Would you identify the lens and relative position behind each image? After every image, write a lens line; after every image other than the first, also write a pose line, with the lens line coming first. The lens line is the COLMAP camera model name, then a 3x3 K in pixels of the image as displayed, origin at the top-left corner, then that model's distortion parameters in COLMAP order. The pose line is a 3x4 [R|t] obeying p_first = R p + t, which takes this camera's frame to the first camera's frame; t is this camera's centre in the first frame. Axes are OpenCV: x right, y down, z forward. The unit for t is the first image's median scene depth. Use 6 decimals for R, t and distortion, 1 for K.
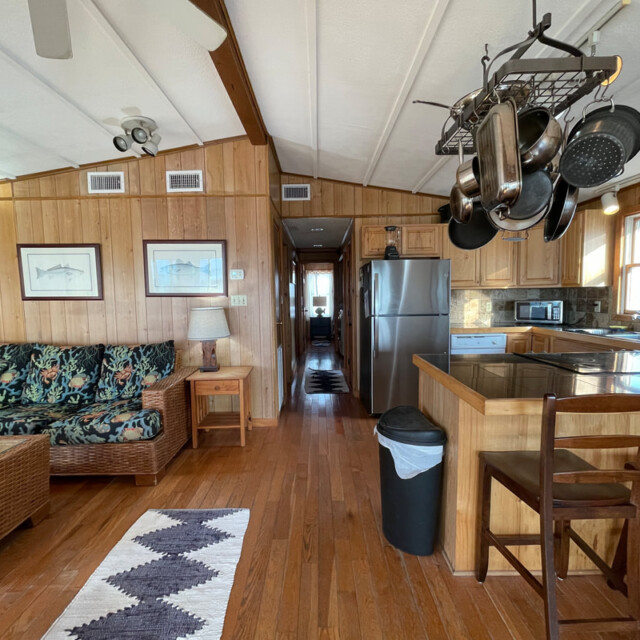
lens RADIAL K [[348.3, 0, 311.1], [0, 348.3, 321.1], [0, 0, 1]] dist [-0.017274, 0.011489]
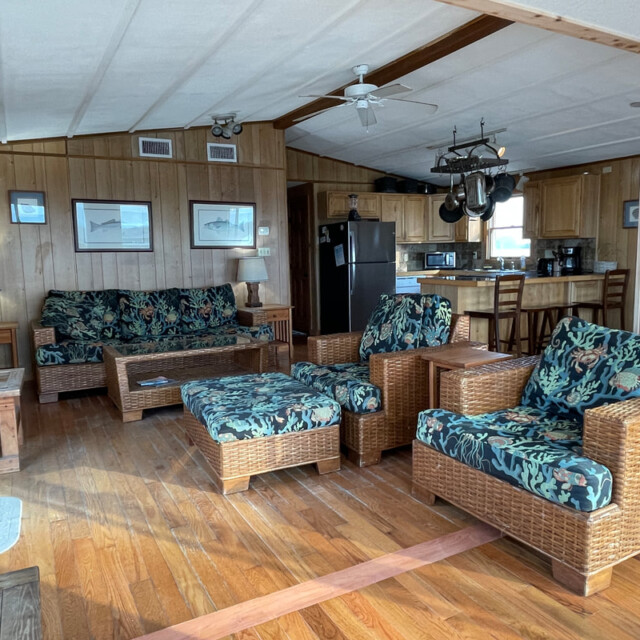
lens RADIAL K [[583.4, 0, 319.3], [0, 583.4, 323.7], [0, 0, 1]] dist [0.005308, -0.014950]
pose [[0.868463, -0.064059, 0.491598, -1.110064], [0.046816, 0.997782, 0.047314, 0.111462], [-0.493538, -0.018075, 0.869536, -0.948815]]
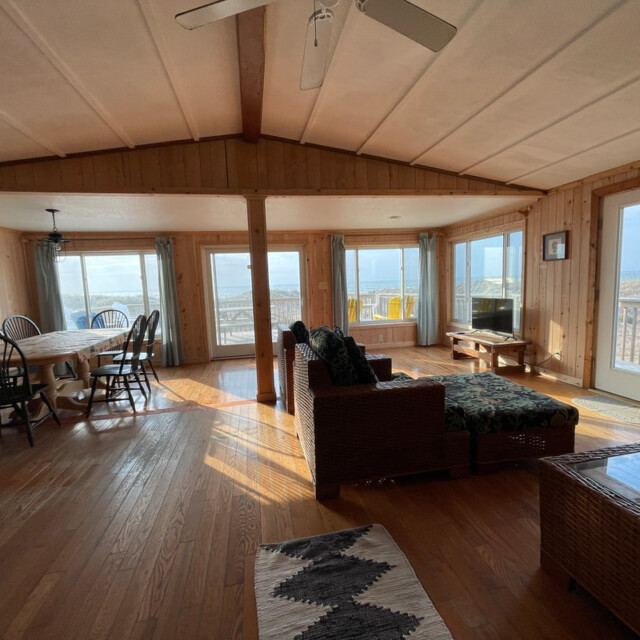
lens RADIAL K [[348.3, 0, 311.1], [0, 348.3, 321.1], [0, 0, 1]] dist [-0.017274, 0.011489]
pose [[-0.980168, 0.072384, -0.184477, -0.119328], [0.036445, 0.980868, 0.191230, -0.049913], [0.194790, 0.180715, -0.964054, 0.784320]]
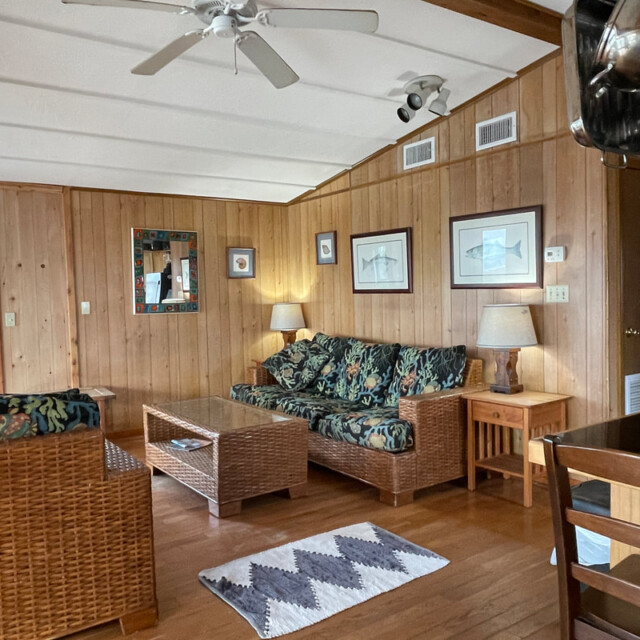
lens RADIAL K [[583.4, 0, 319.3], [0, 583.4, 323.7], [0, 0, 1]] dist [0.005308, -0.014950]
pose [[0.577280, 0.043659, -0.815379, 0.448344], [-0.049128, 0.998618, 0.018689, -0.001287], [0.815067, 0.029269, 0.578626, -0.009522]]
